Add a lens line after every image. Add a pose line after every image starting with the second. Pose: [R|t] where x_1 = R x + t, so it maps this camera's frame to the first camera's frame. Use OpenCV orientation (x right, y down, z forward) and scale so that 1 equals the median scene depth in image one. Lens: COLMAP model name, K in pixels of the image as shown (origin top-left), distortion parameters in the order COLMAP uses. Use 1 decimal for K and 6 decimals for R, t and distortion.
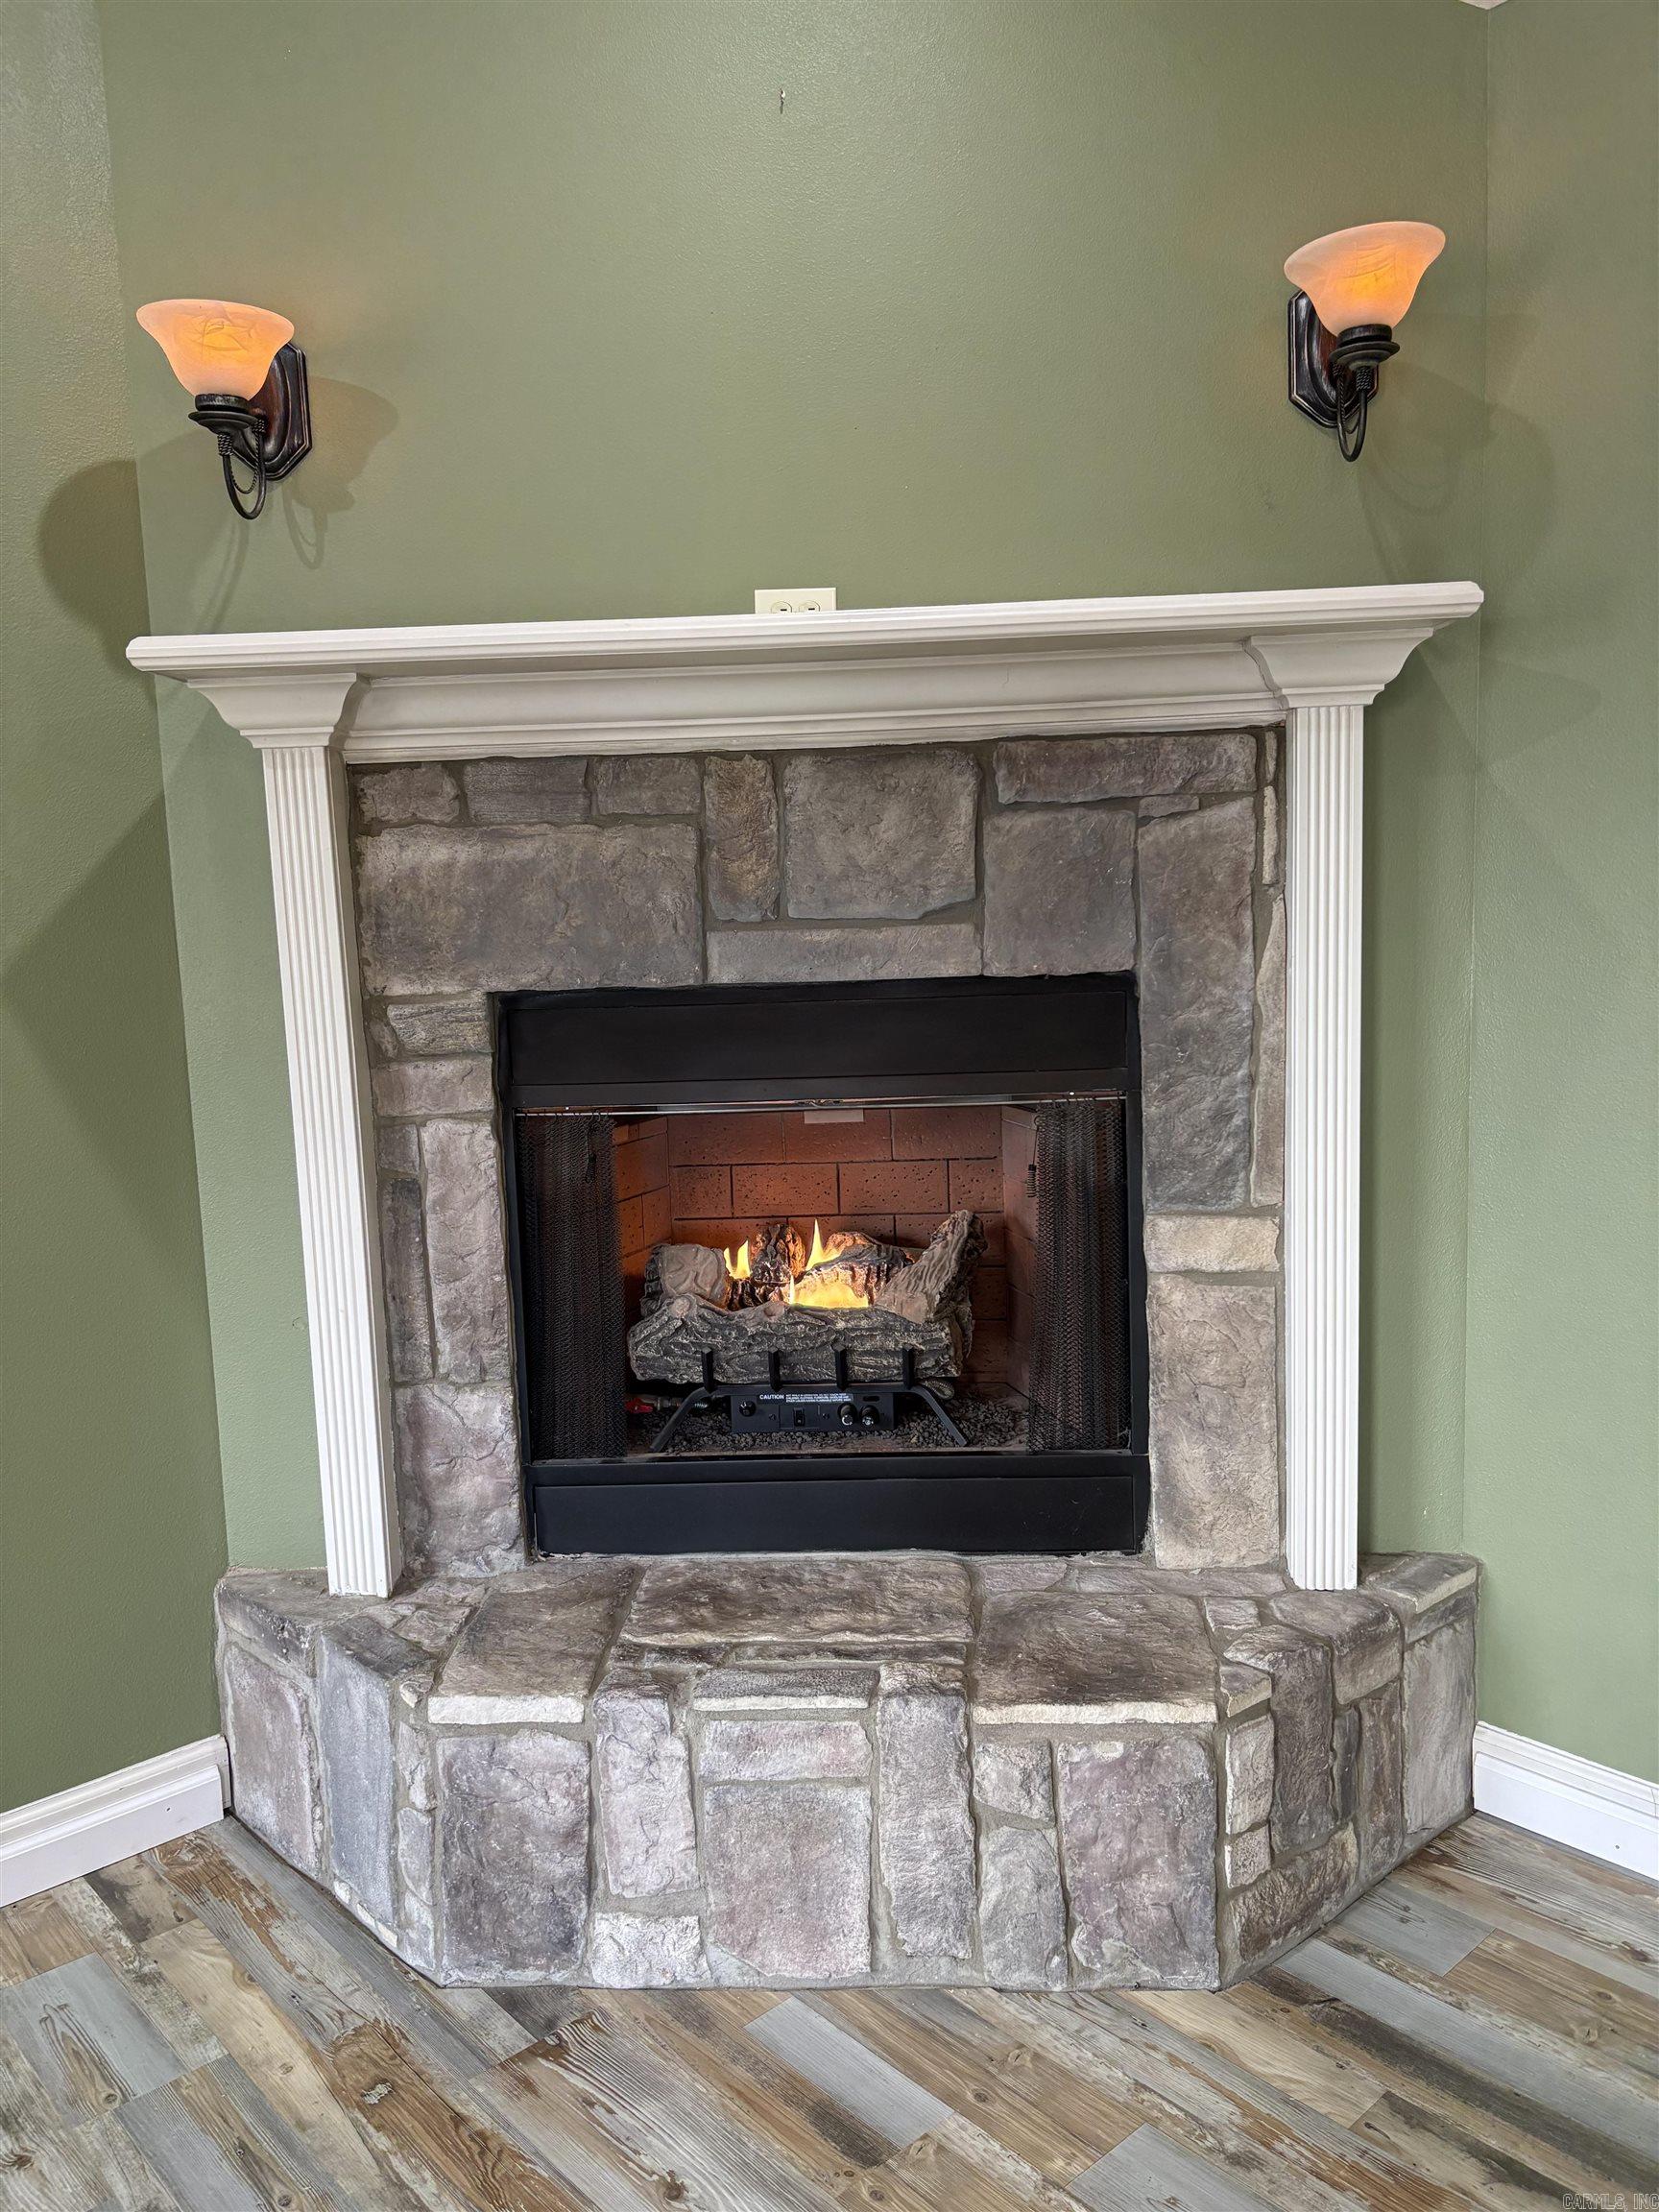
lens RADIAL K [[1678.7, 0, 825.6], [0, 1678.7, 1117.0], [0, 0, 1]] dist [0.054636, -0.043175]
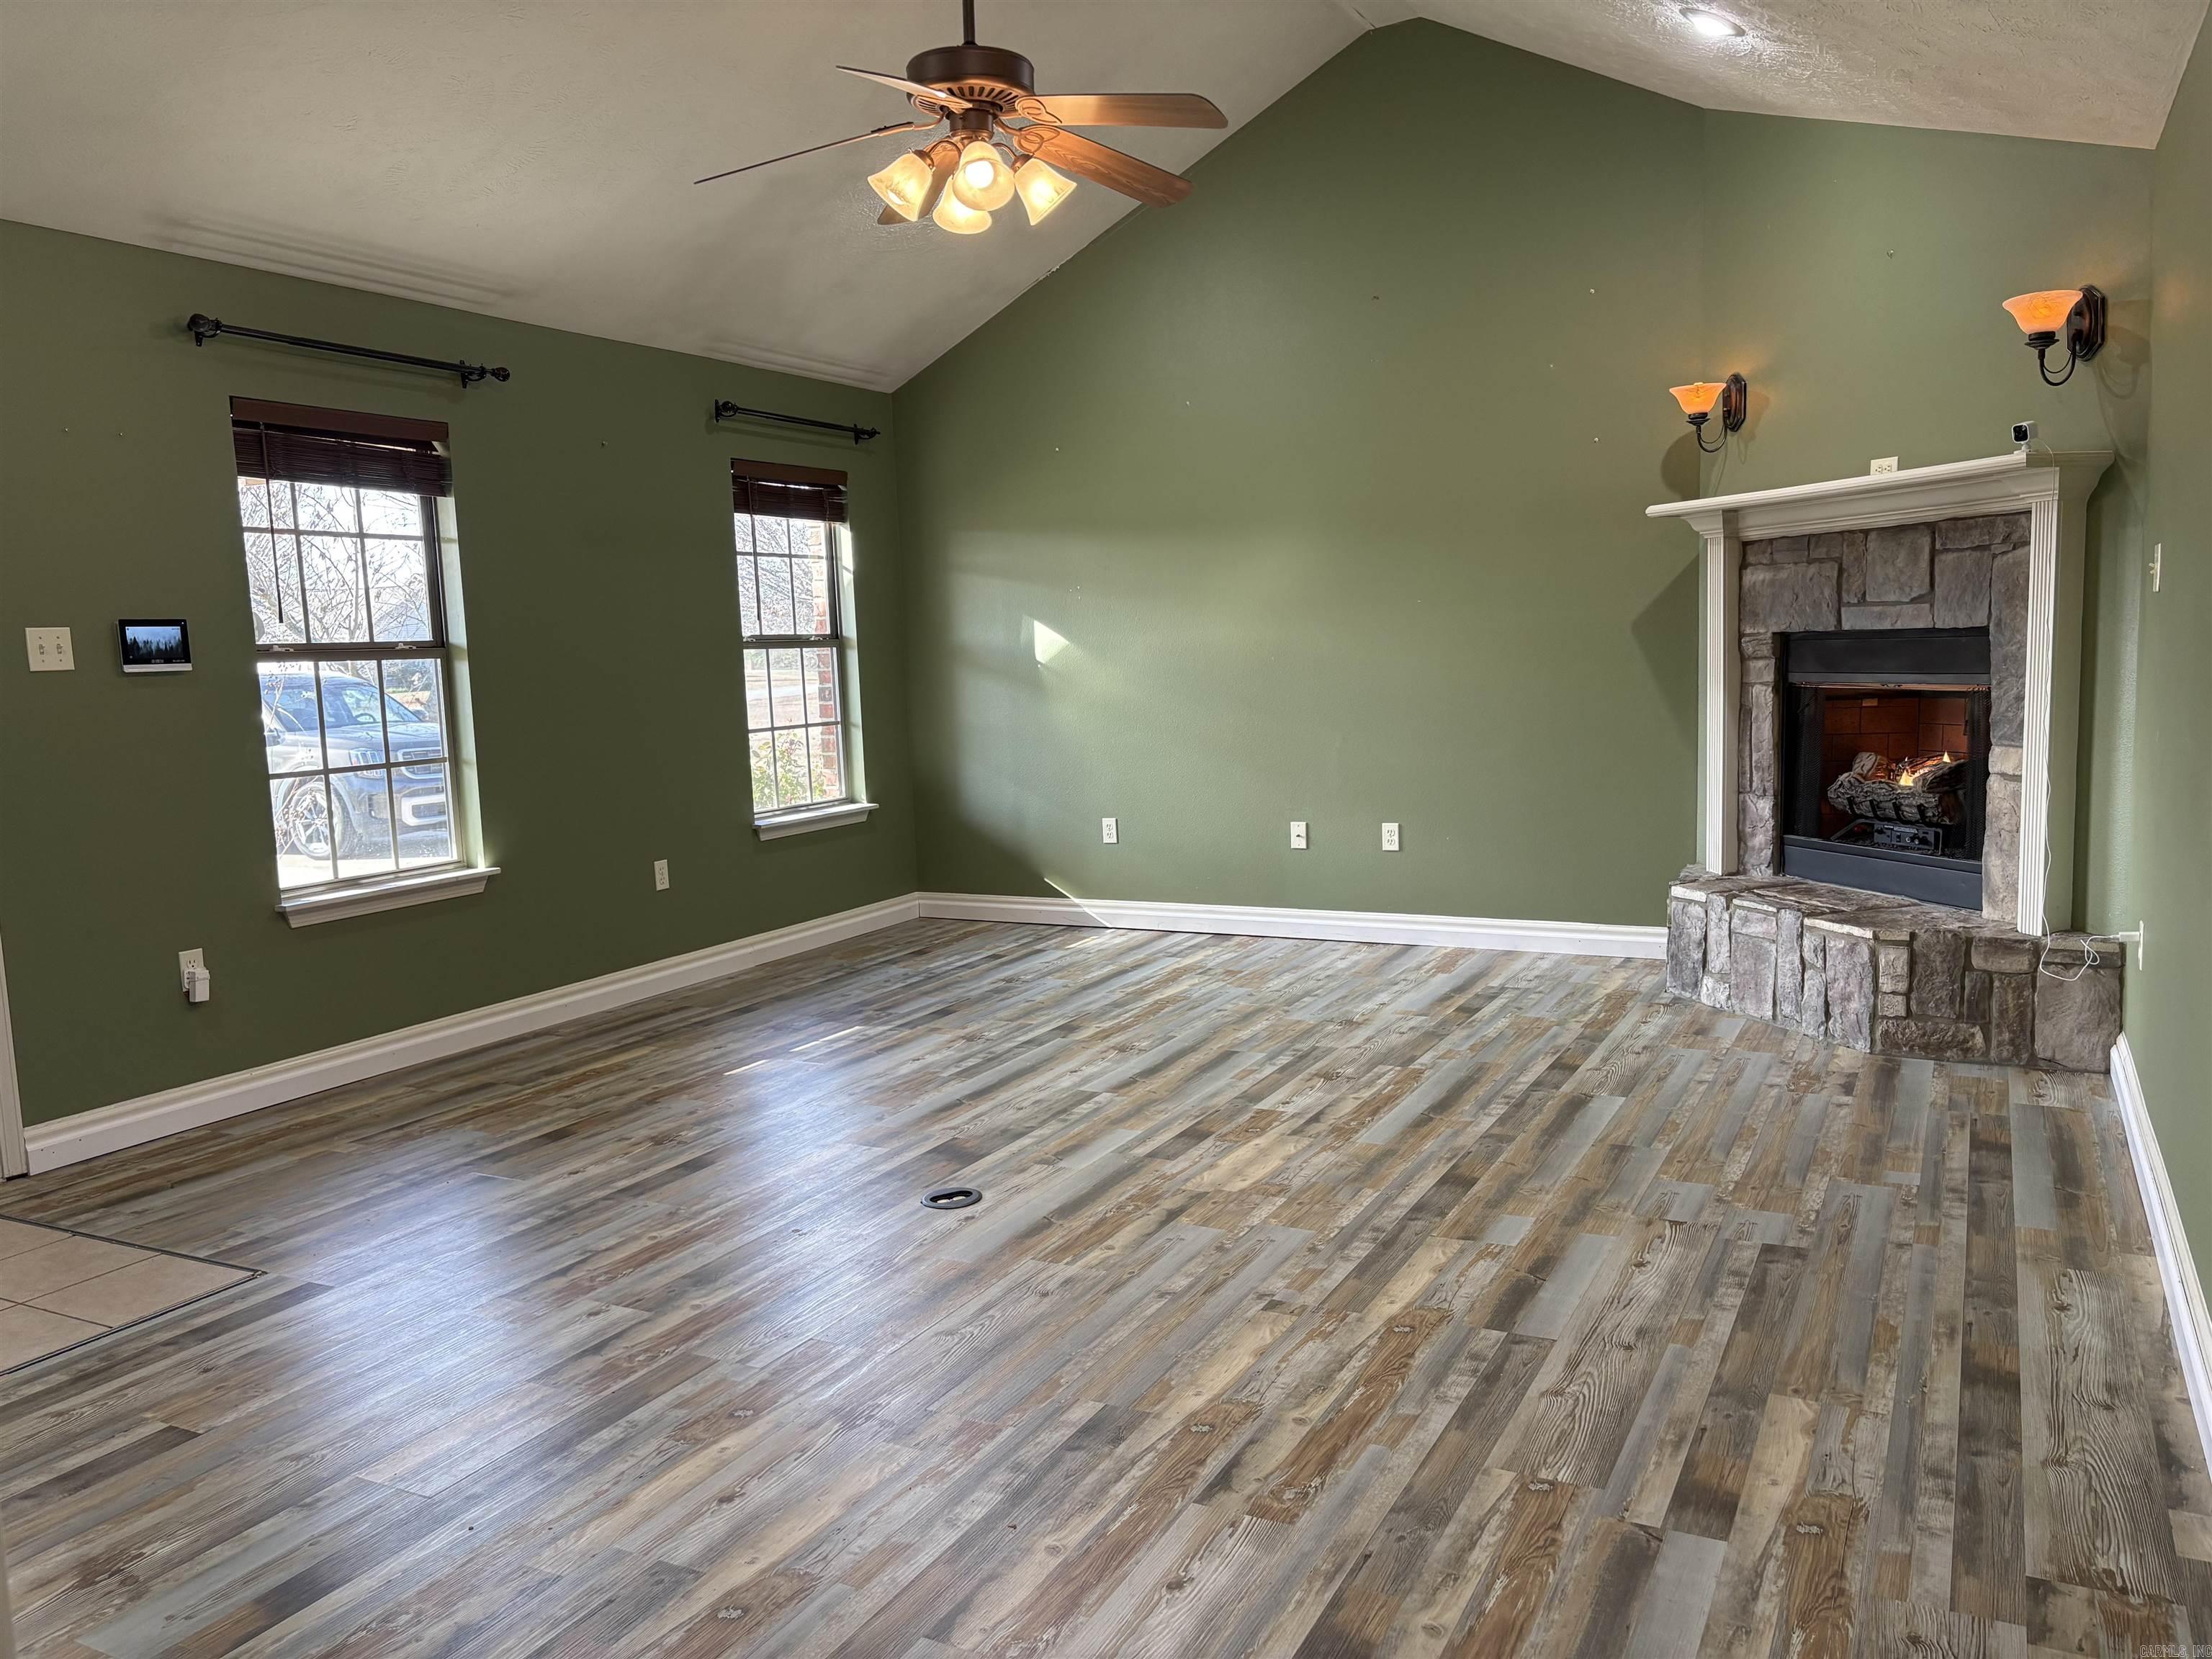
lens RADIAL K [[1678.7, 0, 1104.4], [0, 1678.7, 832.3], [0, 0, 1]] dist [0.054636, -0.043175]
pose [[0.347877, 0.128698, -0.928665, 1.824396], [-0.108309, 0.989418, 0.096545, 0.083352], [0.931263, 0.066997, 0.358135, -0.784057]]
